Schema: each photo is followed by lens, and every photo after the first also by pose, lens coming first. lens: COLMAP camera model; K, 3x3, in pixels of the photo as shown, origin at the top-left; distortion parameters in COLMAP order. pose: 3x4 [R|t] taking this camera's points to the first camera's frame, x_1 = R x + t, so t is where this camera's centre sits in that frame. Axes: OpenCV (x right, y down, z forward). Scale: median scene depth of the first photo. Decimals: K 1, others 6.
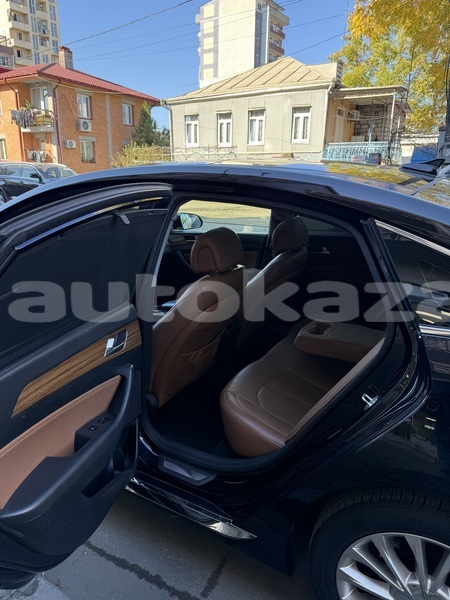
lens RADIAL K [[421.6, 0, 224.3], [0, 421.6, 300.6], [0, 0, 1]] dist [0.026814, -0.022560]
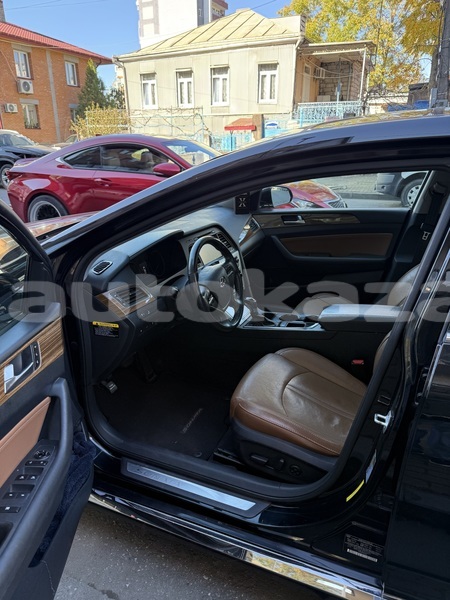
lens RADIAL K [[421.6, 0, 223.6], [0, 421.6, 301.4], [0, 0, 1]] dist [0.026814, -0.022560]
pose [[0.992963, -0.058815, 0.102791, -0.029375], [0.050773, 0.995566, 0.079180, -0.006194], [-0.106992, -0.073404, 0.991546, 0.021545]]
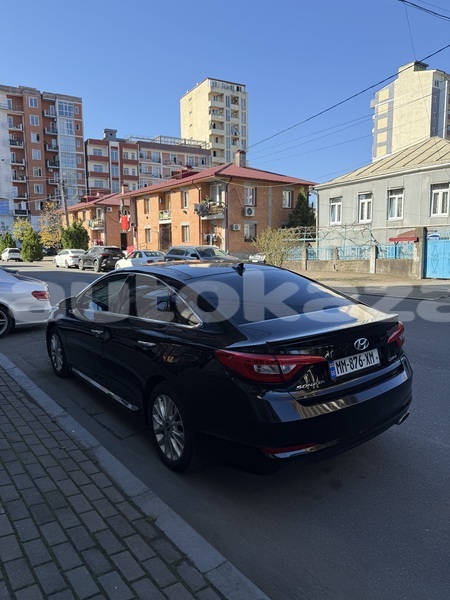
lens RADIAL K [[421.6, 0, 223.2], [0, 421.6, 302.2], [0, 0, 1]] dist [0.026814, -0.022560]
pose [[0.922595, 0.021514, -0.385169, 0.064797], [-0.083662, 0.985840, -0.145330, 0.014562], [0.376588, 0.166305, 0.911331, -0.060688]]
